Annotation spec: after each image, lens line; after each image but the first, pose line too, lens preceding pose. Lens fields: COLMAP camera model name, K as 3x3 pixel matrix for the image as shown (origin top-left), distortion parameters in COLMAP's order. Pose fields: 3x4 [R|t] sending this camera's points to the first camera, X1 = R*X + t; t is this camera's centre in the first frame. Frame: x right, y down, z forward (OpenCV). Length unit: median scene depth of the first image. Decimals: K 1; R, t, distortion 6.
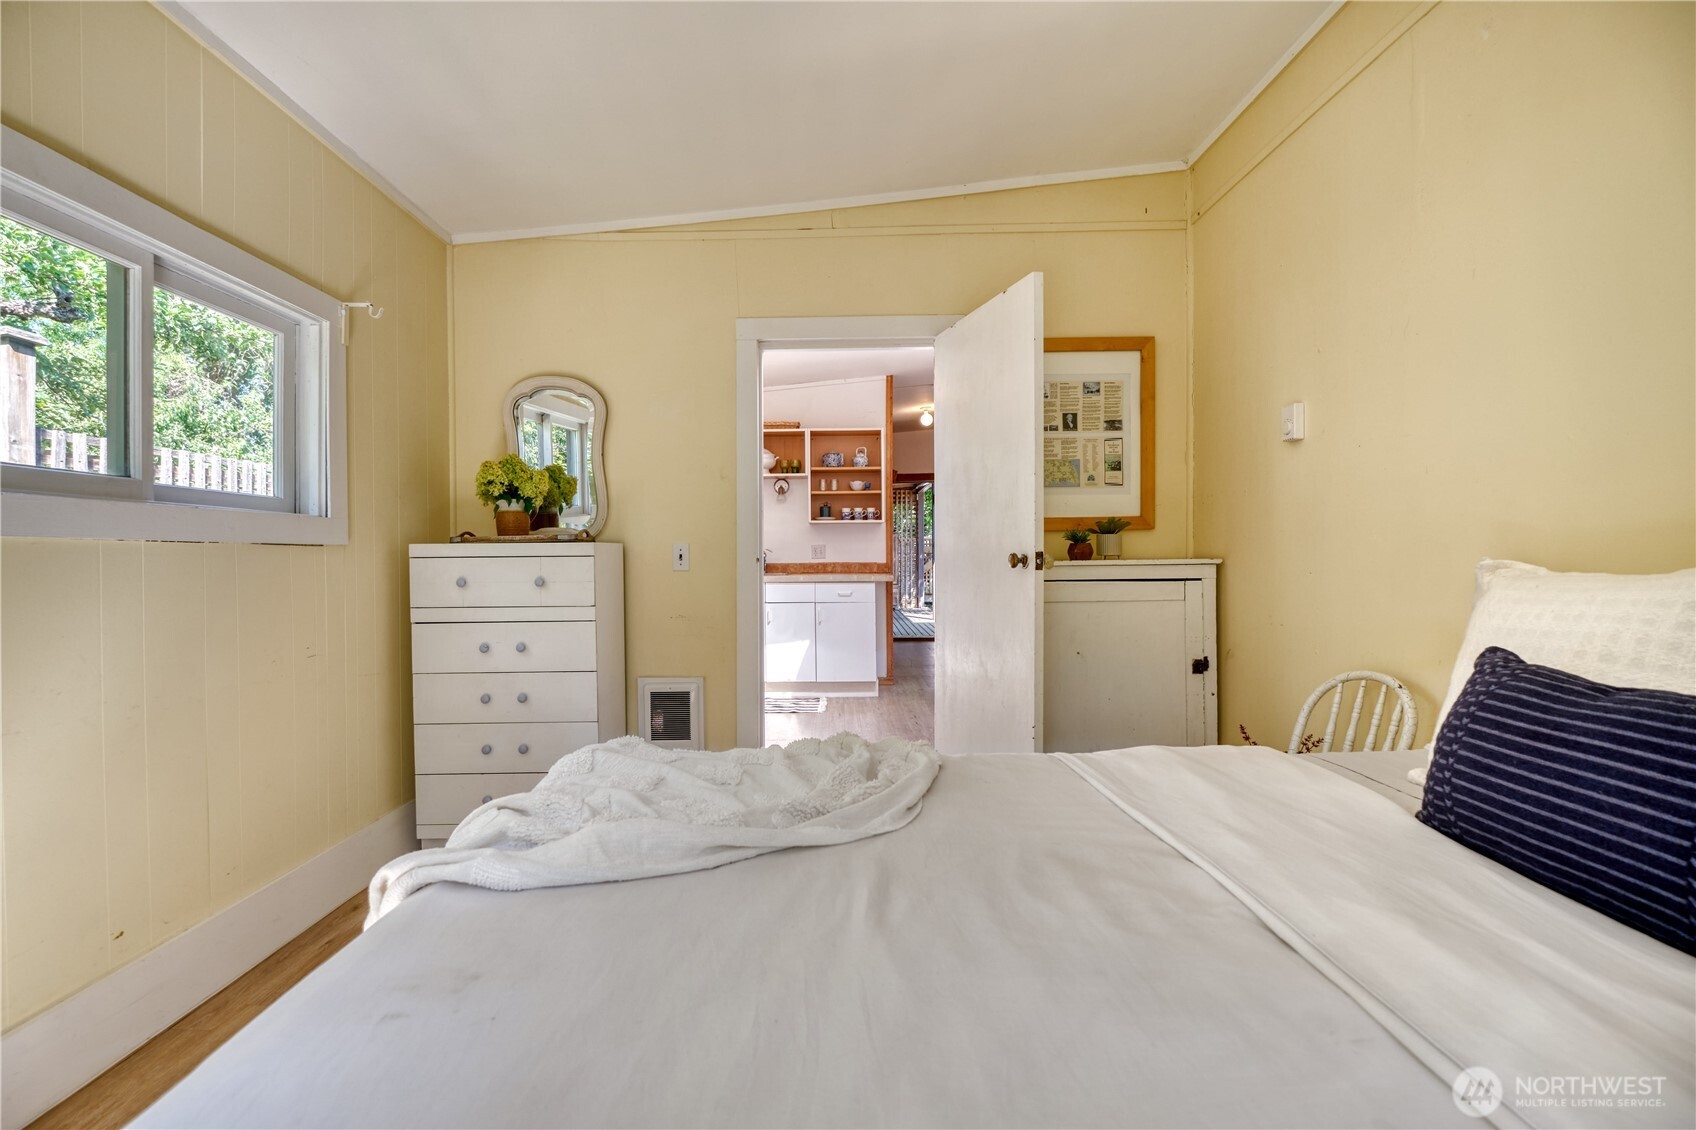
lens RADIAL K [[743.2, 0, 842.6], [0, 743.2, 562.2], [0, 0, 1]] dist [-0.010450, -0.000323]
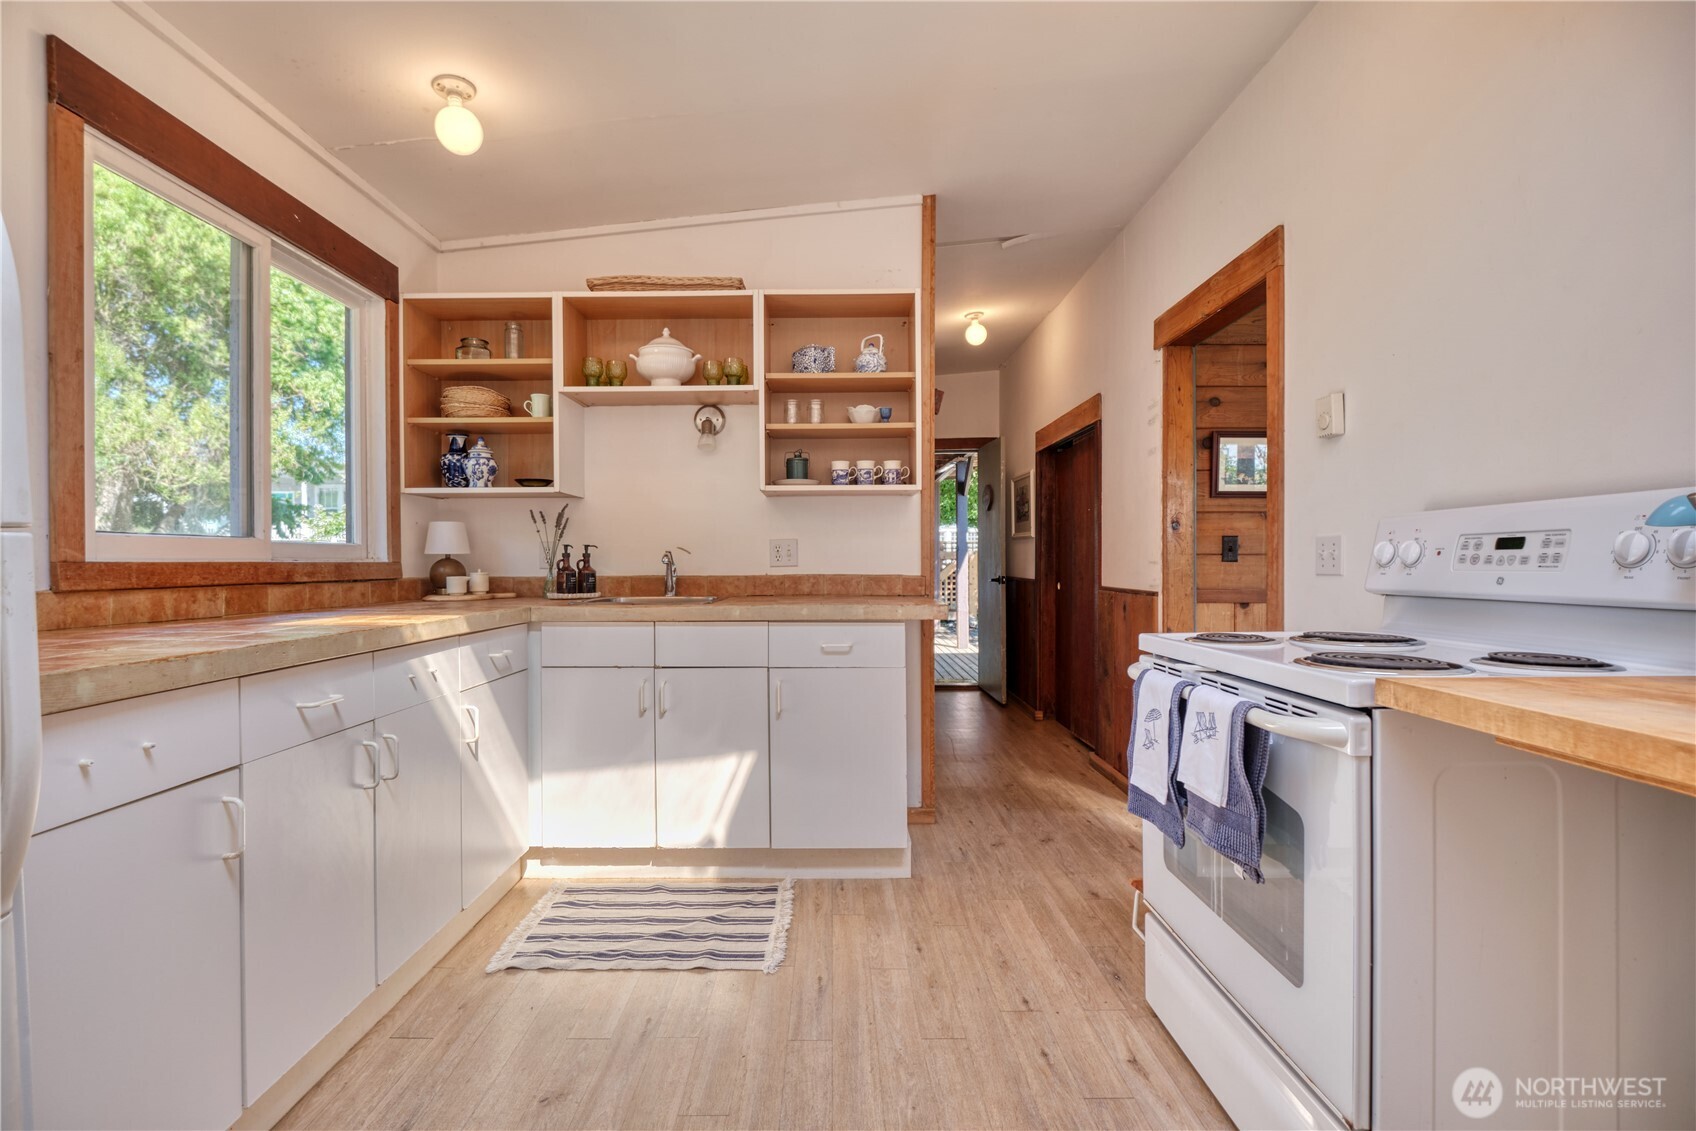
lens RADIAL K [[743.2, 0, 848.6], [0, 743.2, 566.1], [0, 0, 1]] dist [-0.010450, -0.000323]
pose [[0.999994, 0.001674, 0.003085, 0.008776], [-0.001681, 0.999996, 0.002096, -0.006269], [-0.003082, -0.002101, 0.999993, 0.523480]]
